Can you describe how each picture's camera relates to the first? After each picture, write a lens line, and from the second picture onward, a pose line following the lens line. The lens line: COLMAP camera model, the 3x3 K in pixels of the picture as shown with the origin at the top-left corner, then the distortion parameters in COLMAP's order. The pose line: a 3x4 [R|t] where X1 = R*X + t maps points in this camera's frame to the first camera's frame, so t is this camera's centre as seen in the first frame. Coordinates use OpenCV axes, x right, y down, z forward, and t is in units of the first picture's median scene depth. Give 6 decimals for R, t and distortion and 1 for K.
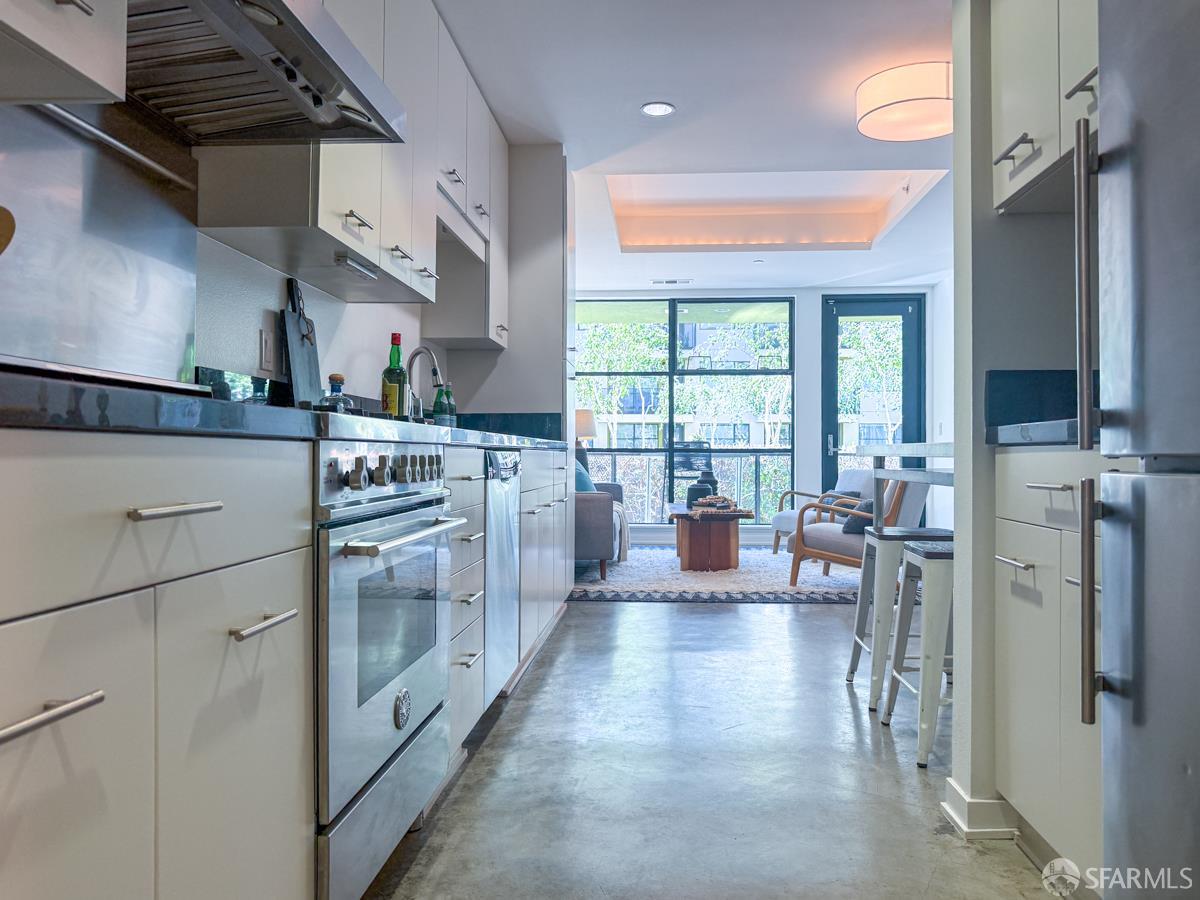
lens RADIAL K [[875.7, 0, 600.0], [0, 875.7, 450.0], [0, 0, 1]] dist [-0.002573, -0.002382]
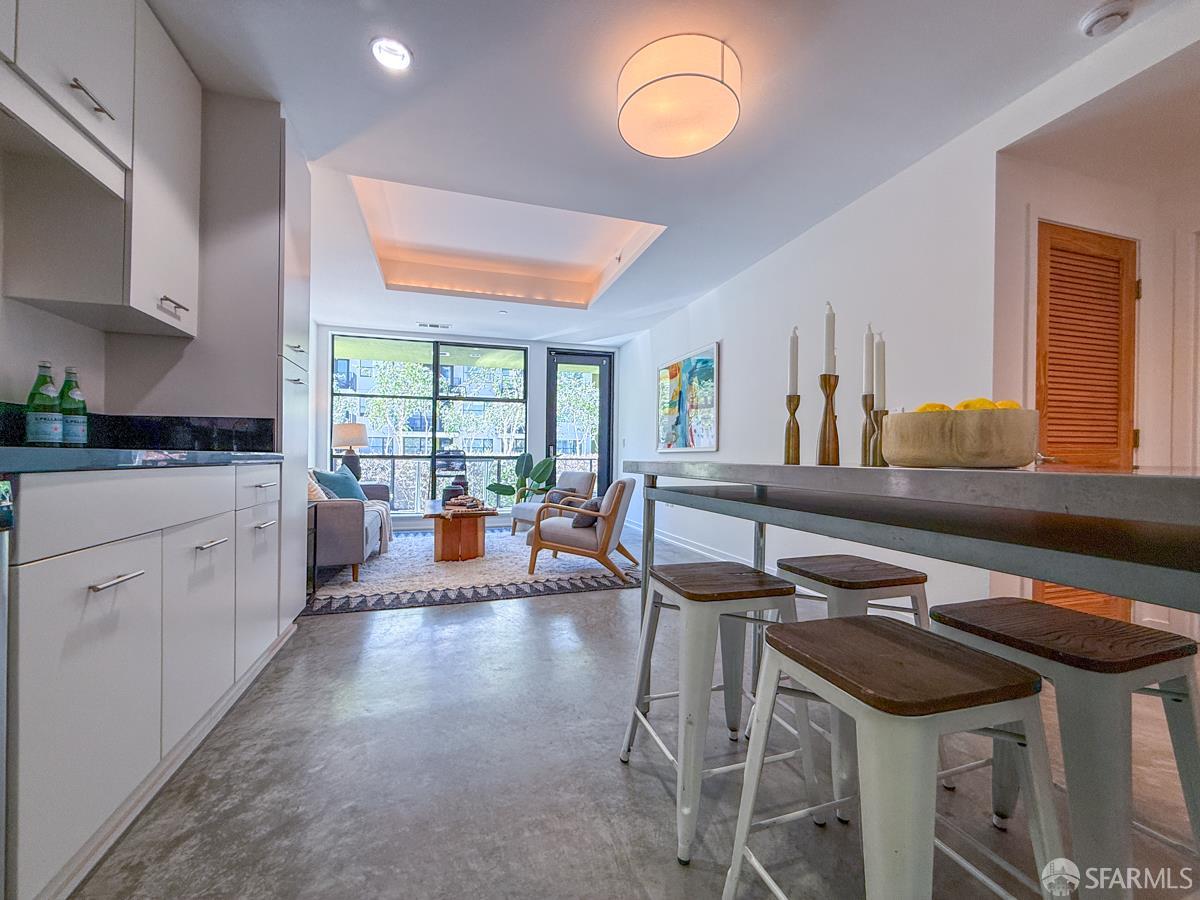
lens RADIAL K [[483.9, 0, 600.5], [0, 483.9, 436.0], [0, 0, 1]] dist [0.000933, 0.000041]
pose [[0.925367, 0.016927, 0.378695, 0.050488], [-0.002821, 0.999282, -0.037774, -0.006024], [-0.379063, 0.033887, 0.924750, 0.316203]]
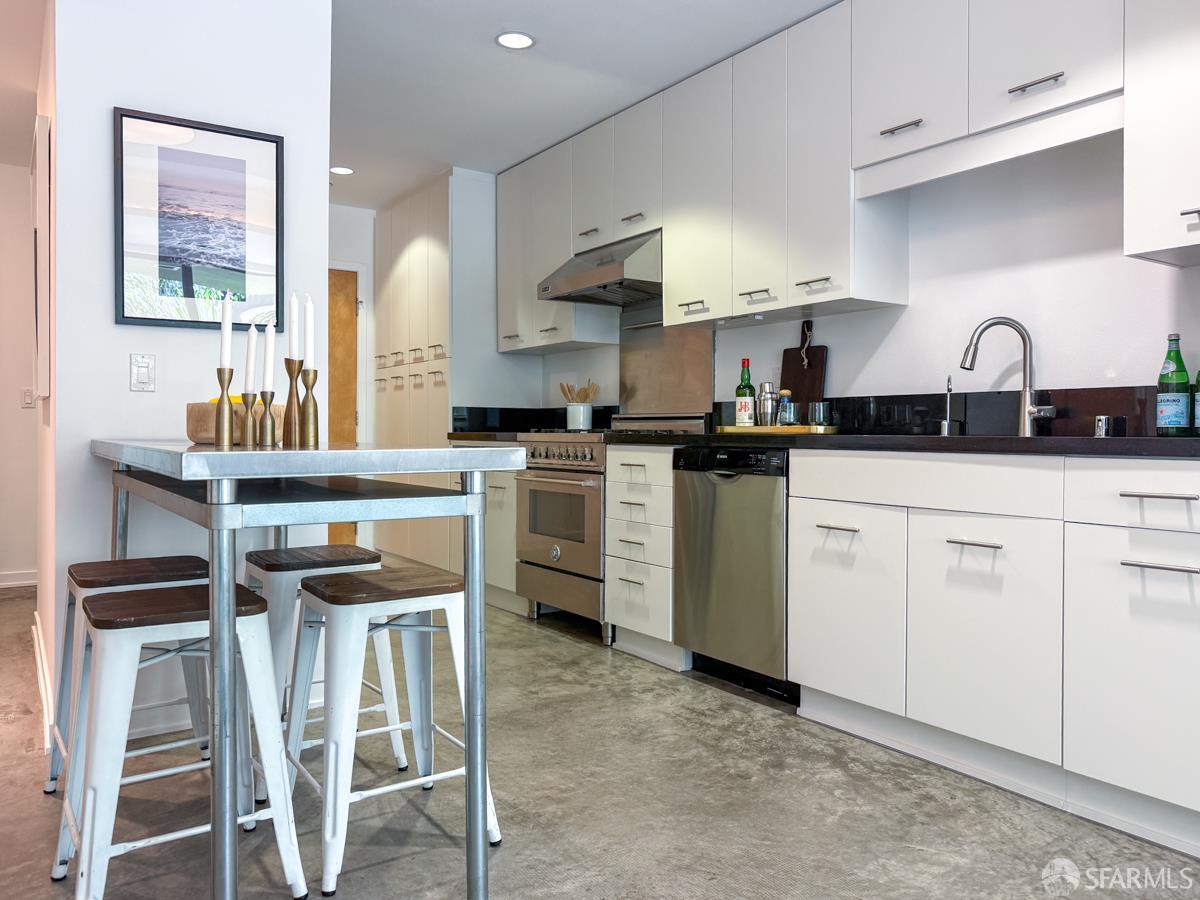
lens RADIAL K [[875.7, 0, 600.0], [0, 875.7, 450.0], [0, 0, 1]] dist [-0.002573, -0.002382]
pose [[-0.778057, 0.009721, -0.628119, 0.322678], [-0.002091, 0.999835, 0.018065, -0.007489], [0.628190, 0.015369, -0.777908, 0.804753]]
